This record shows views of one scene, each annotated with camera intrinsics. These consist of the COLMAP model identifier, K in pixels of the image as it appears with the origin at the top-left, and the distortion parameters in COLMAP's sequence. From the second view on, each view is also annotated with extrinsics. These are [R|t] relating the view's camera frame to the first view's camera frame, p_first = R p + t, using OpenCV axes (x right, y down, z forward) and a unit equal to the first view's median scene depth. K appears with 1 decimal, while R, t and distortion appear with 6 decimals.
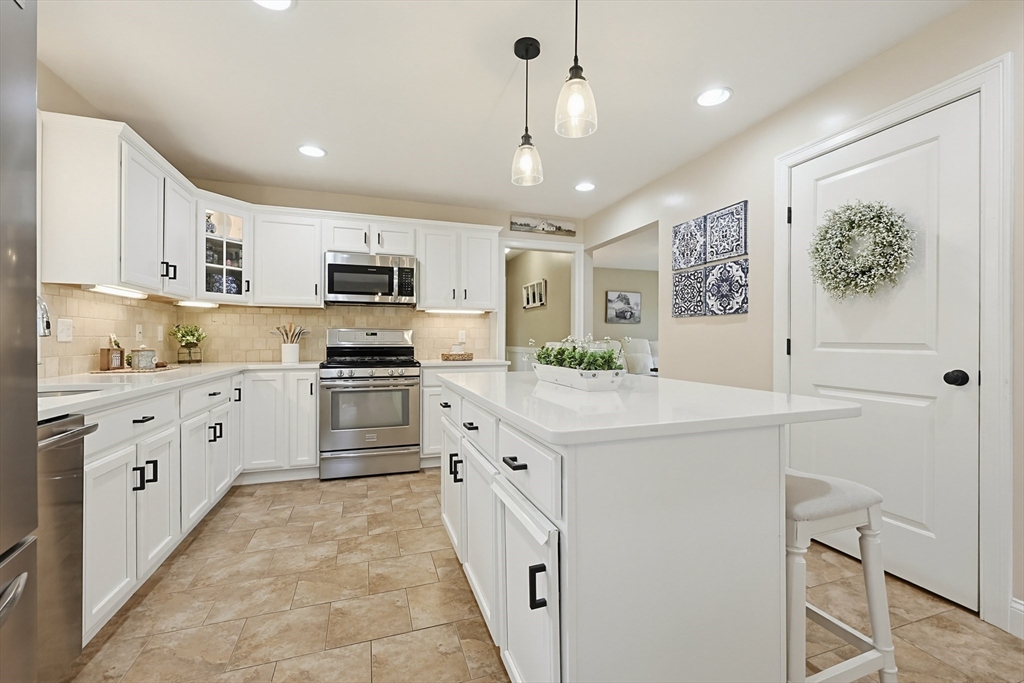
lens RADIAL K [[429.6, 0, 516.4], [0, 429.6, 342.4], [0, 0, 1]] dist [-0.000198, -0.000193]
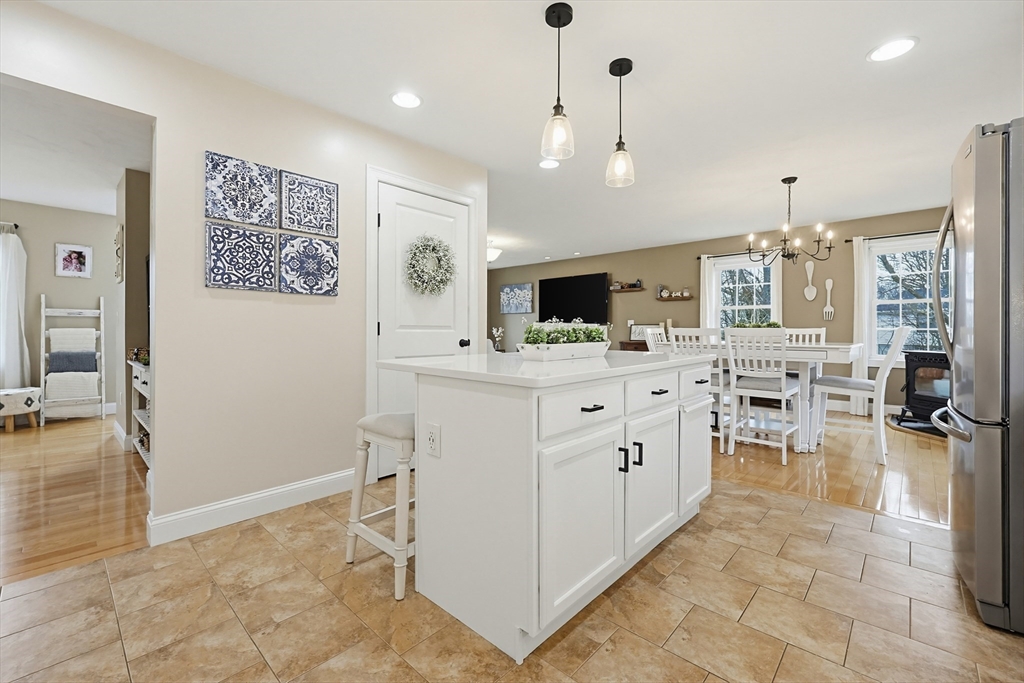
lens RADIAL K [[432.0, 0, 532.2], [0, 432.0, 339.0], [0, 0, 1]] dist [0.000023, -0.000400]
pose [[-0.495355, -0.015885, 0.868545, -0.478984], [0.006430, 0.999738, 0.021952, 0.011340], [-0.868667, 0.016459, -0.495123, 0.913216]]
